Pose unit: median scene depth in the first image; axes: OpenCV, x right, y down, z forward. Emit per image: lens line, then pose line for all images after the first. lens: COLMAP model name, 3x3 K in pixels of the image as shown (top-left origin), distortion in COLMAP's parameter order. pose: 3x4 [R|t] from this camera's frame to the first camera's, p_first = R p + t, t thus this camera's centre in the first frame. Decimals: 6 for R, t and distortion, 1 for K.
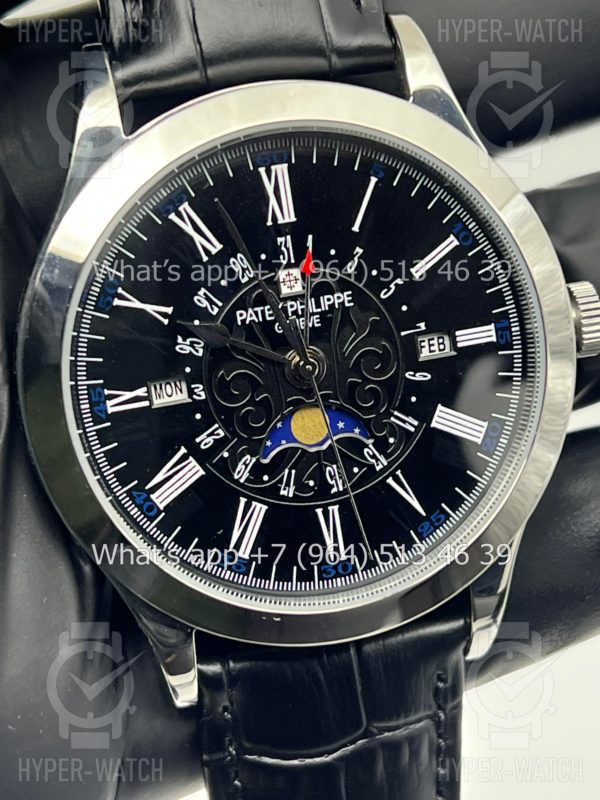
lens RADIAL K [[1845.7, 0, 297.5], [0, 1845.7, 404.1], [0, 0, 1]] dist [0.176327, 0.000000]
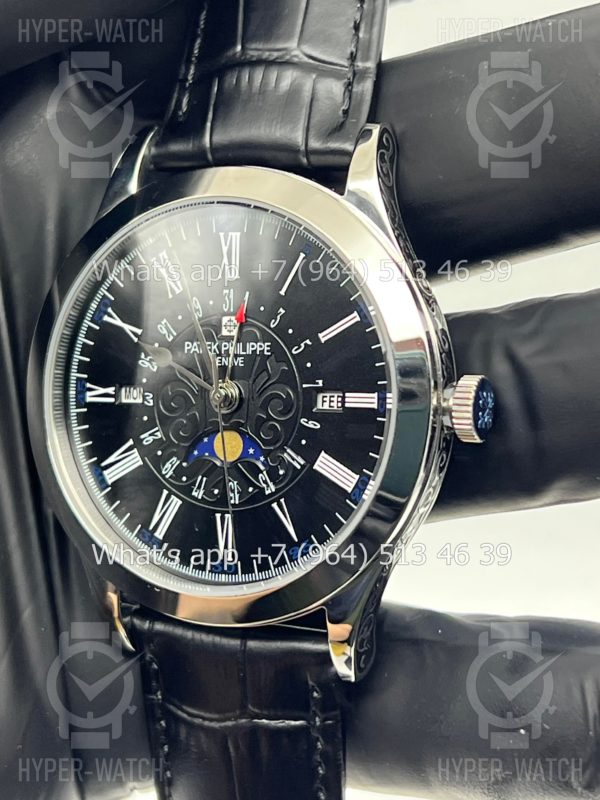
lens RADIAL K [[1845.7, 0, 302.5], [0, 1845.7, 401.4], [0, 0, 1]] dist [0.176327, 0.000000]
pose [[0.784401, 0.183897, -0.592365, 0.770031], [-0.214378, 0.976560, 0.019293, -0.051603], [0.582028, 0.111857, 0.805438, 0.042343]]
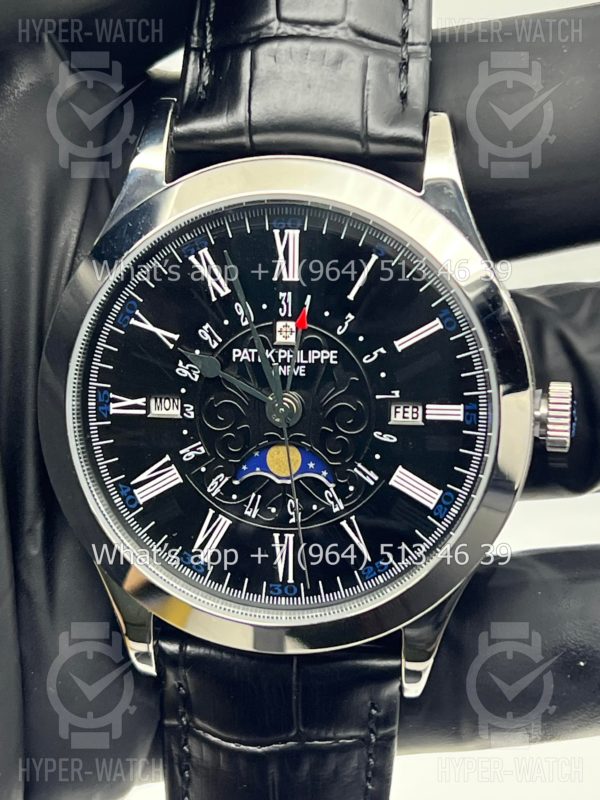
lens RADIAL K [[1845.7, 0, 298.1], [0, 1845.7, 399.9], [0, 0, 1]] dist [0.176327, 0.000000]
pose [[0.936470, 0.204451, -0.284999, 0.332516], [-0.194427, 0.978869, 0.063352, -0.098571], [0.291929, -0.003915, 0.956432, -0.078595]]
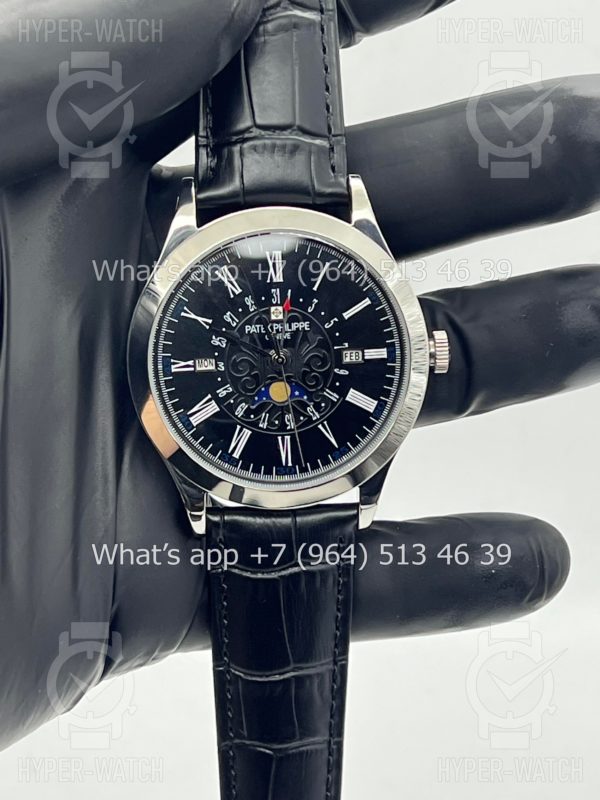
lens RADIAL K [[1845.7, 0, 301.5], [0, 1845.7, 398.0], [0, 0, 1]] dist [0.176327, 0.000000]
pose [[0.986816, 0.113805, -0.115080, 0.244384], [-0.115743, 0.993226, -0.010279, 0.034927], [0.113131, 0.023463, 0.993303, -0.845889]]
